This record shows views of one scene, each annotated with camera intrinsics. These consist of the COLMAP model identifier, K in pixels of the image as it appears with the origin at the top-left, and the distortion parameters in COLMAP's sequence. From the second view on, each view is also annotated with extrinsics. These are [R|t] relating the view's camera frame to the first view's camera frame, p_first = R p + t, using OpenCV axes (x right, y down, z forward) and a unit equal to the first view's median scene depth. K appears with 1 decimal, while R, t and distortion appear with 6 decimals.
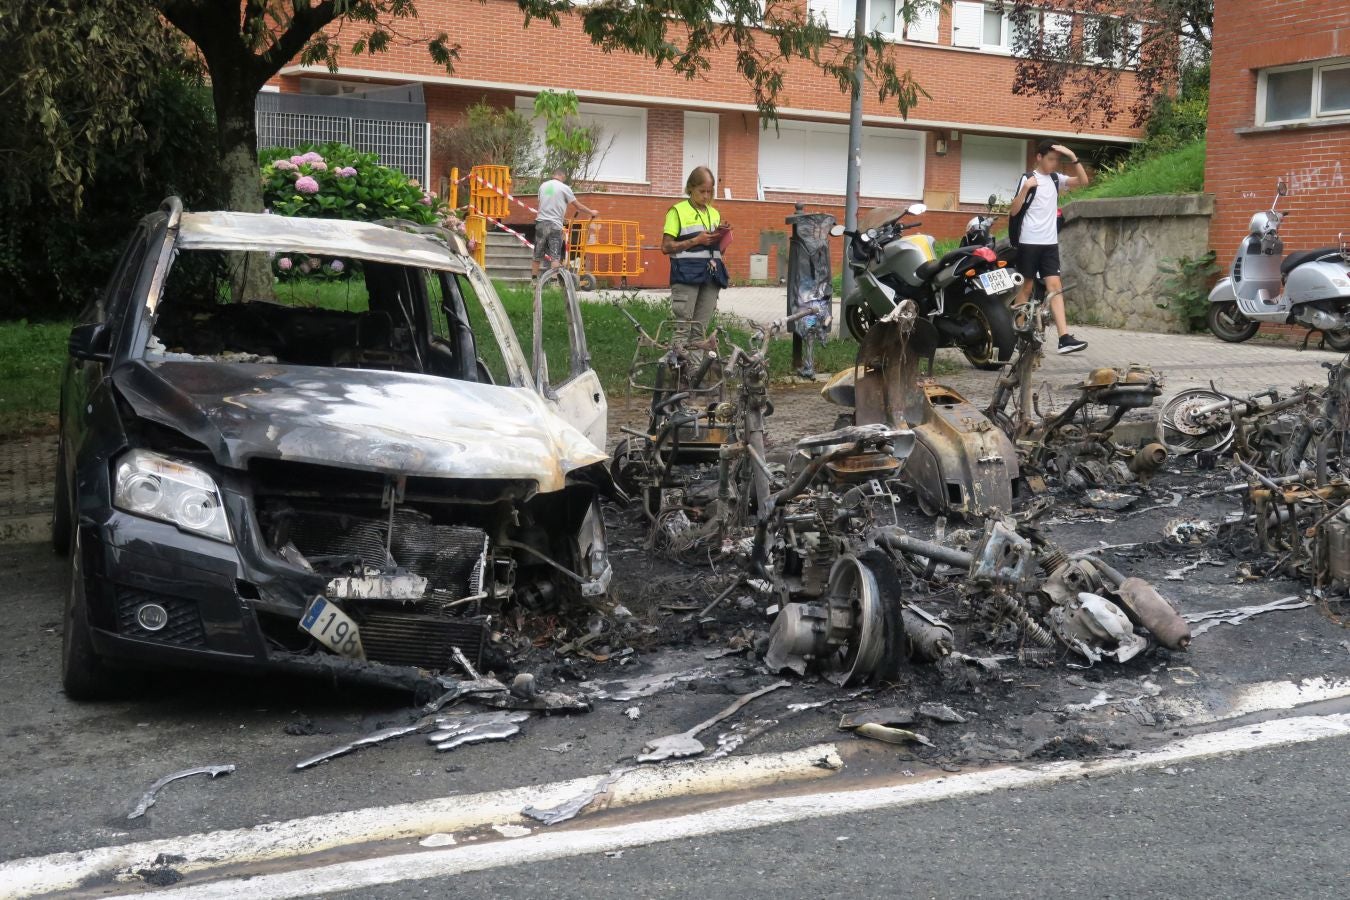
lens RADIAL K [[1909.3, 0, 655.9], [0, 1909.3, 472.8], [0, 0, 1]] dist [-0.009320, 0.000000]
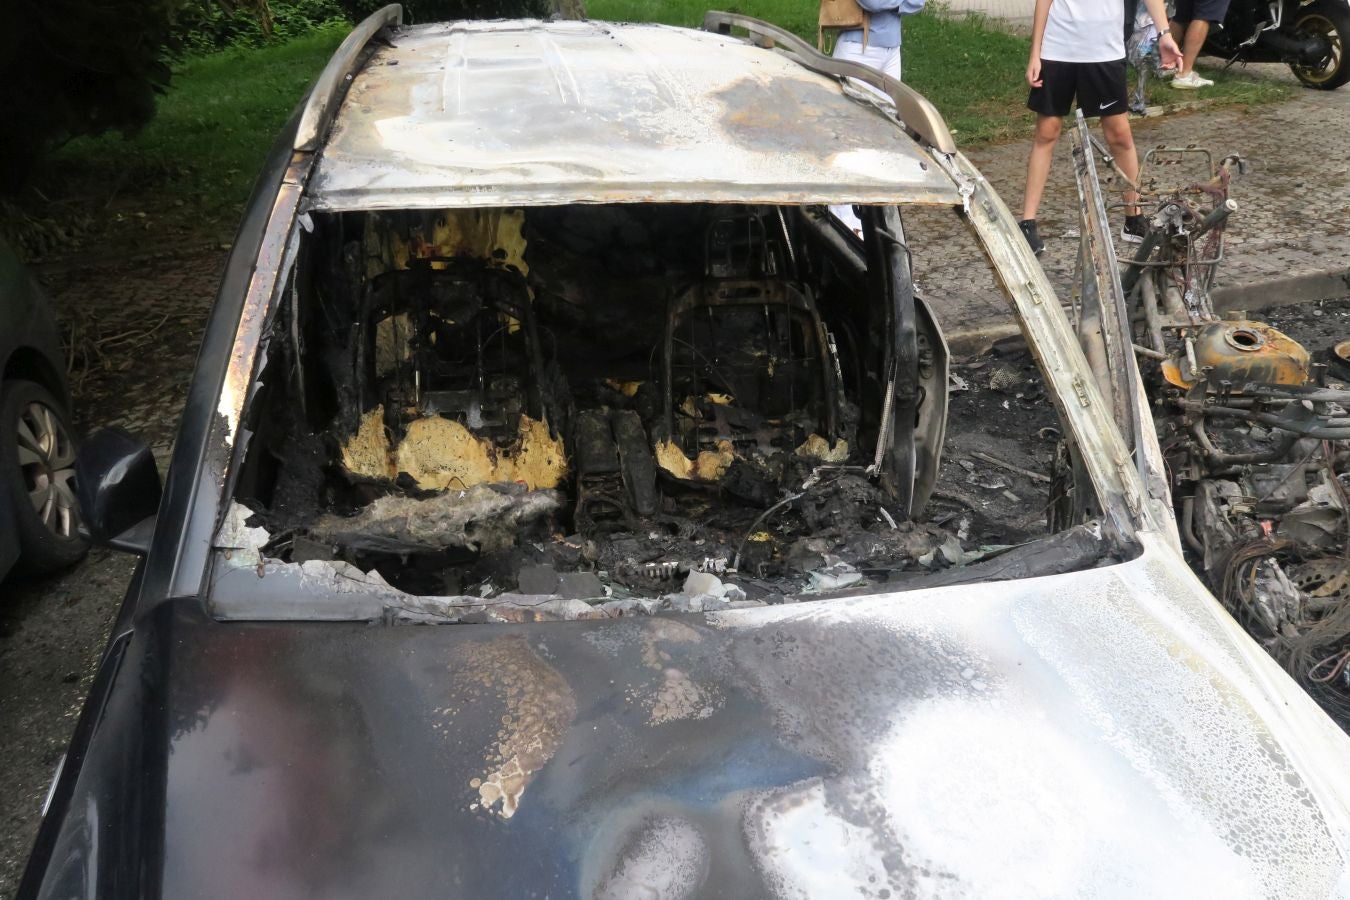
lens RADIAL K [[1048.9, 0, 667.0], [0, 1048.9, 452.1], [0, 0, 1]] dist [0.002732, -0.001517]
pose [[0.989104, 0.009285, -0.146928, -0.157104], [0.041357, 0.940297, 0.337832, -0.162569], [0.141293, -0.340227, 0.929667, 0.884348]]
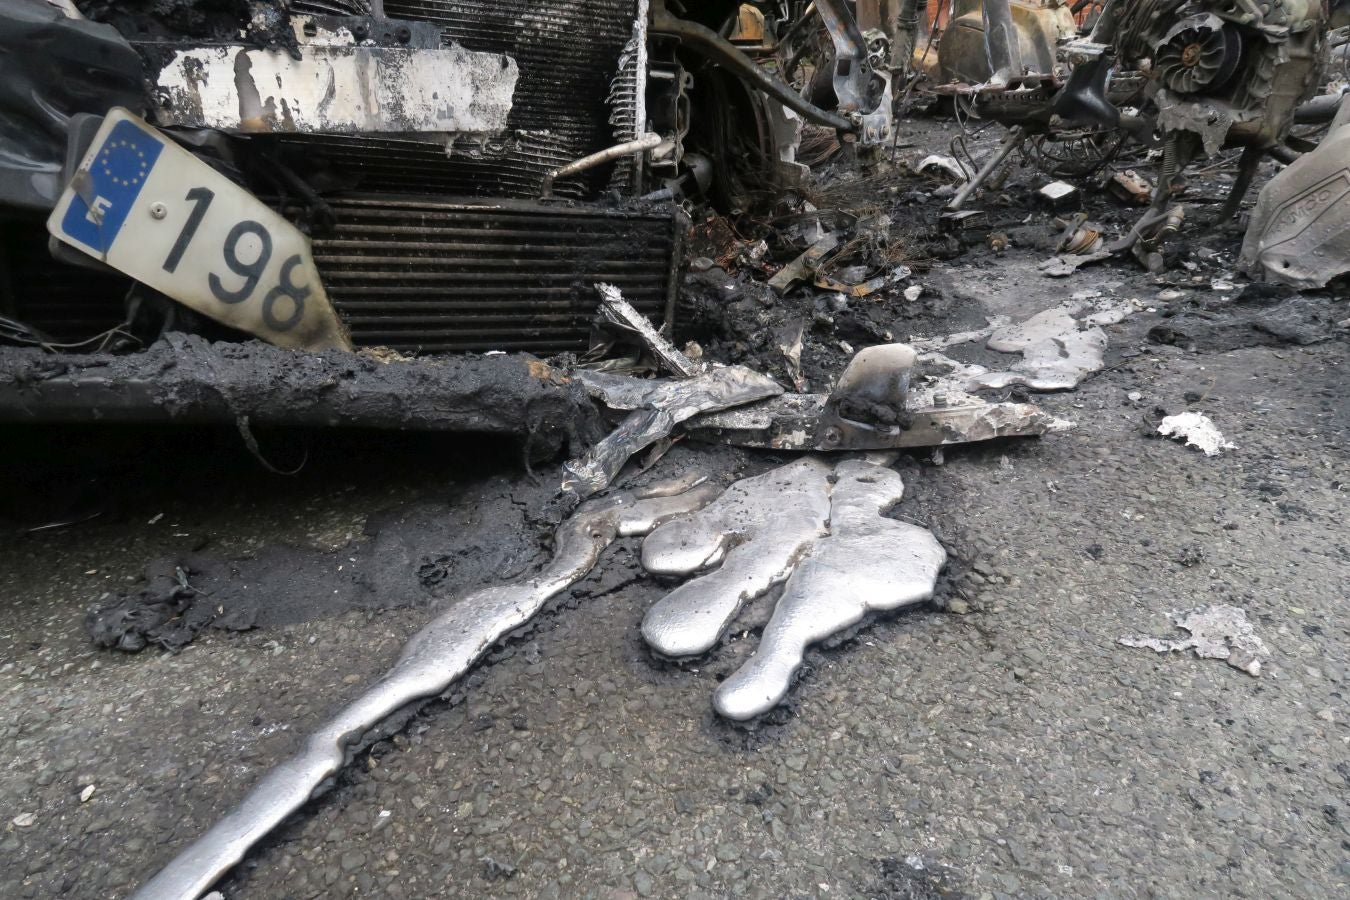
lens RADIAL K [[929.8, 0, 666.2], [0, 929.8, 458.9], [0, 0, 1]] dist [-0.029119, 0.007269]
pose [[0.982730, -0.109834, 0.148920, -0.115916], [0.068308, 0.963275, 0.259684, 0.073892], [-0.171974, -0.245027, 0.954142, 0.777228]]
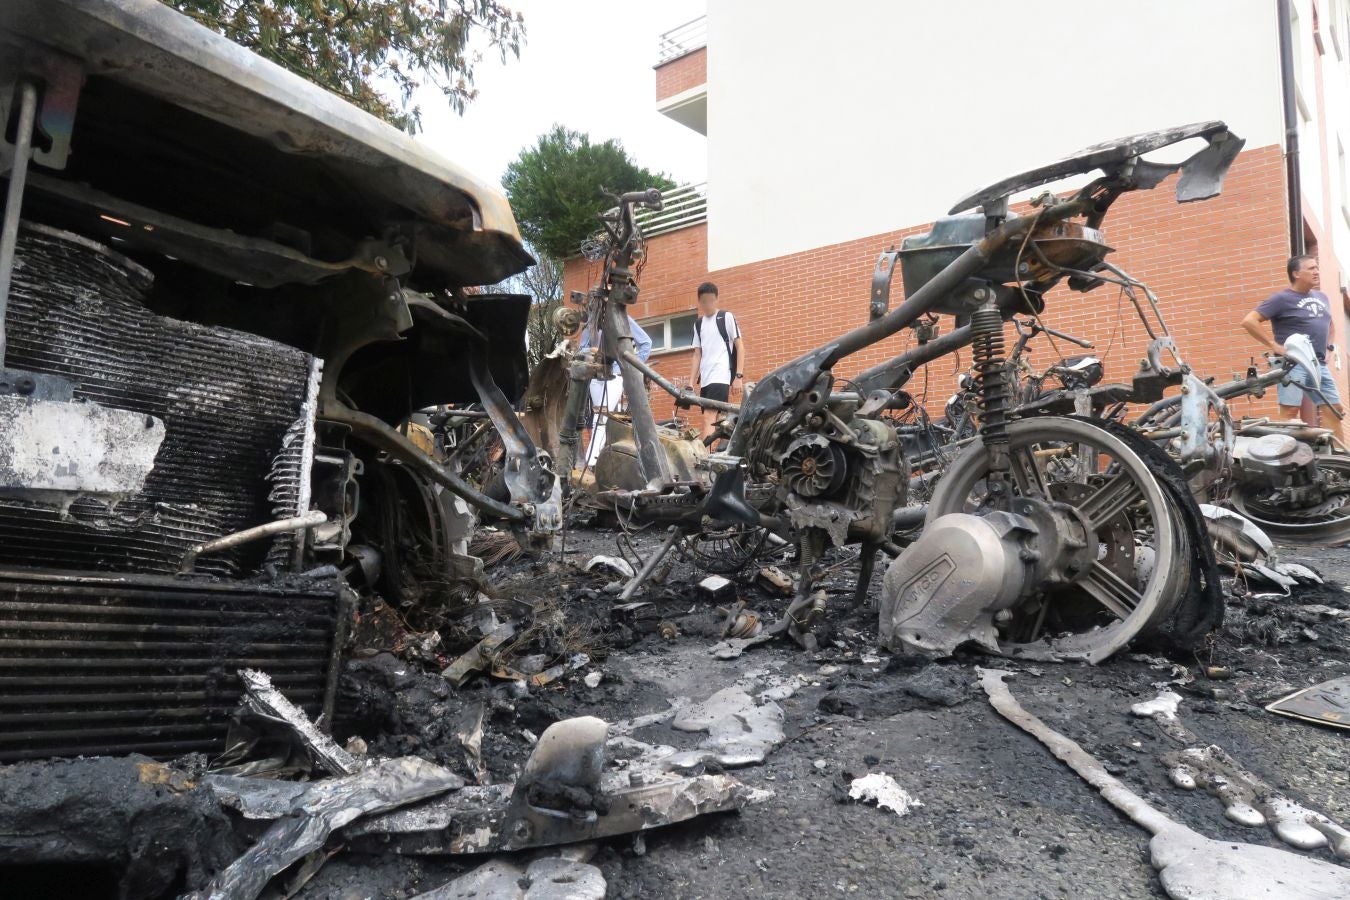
lens RADIAL K [[929.8, 0, 667.0], [0, 929.8, 460.5], [0, 0, 1]] dist [-0.029119, 0.007269]
pose [[0.865100, 0.001815, 0.501597, -0.114553], [0.082826, 0.985750, -0.146416, 0.080237], [-0.494714, 0.168210, 0.852621, 0.786418]]
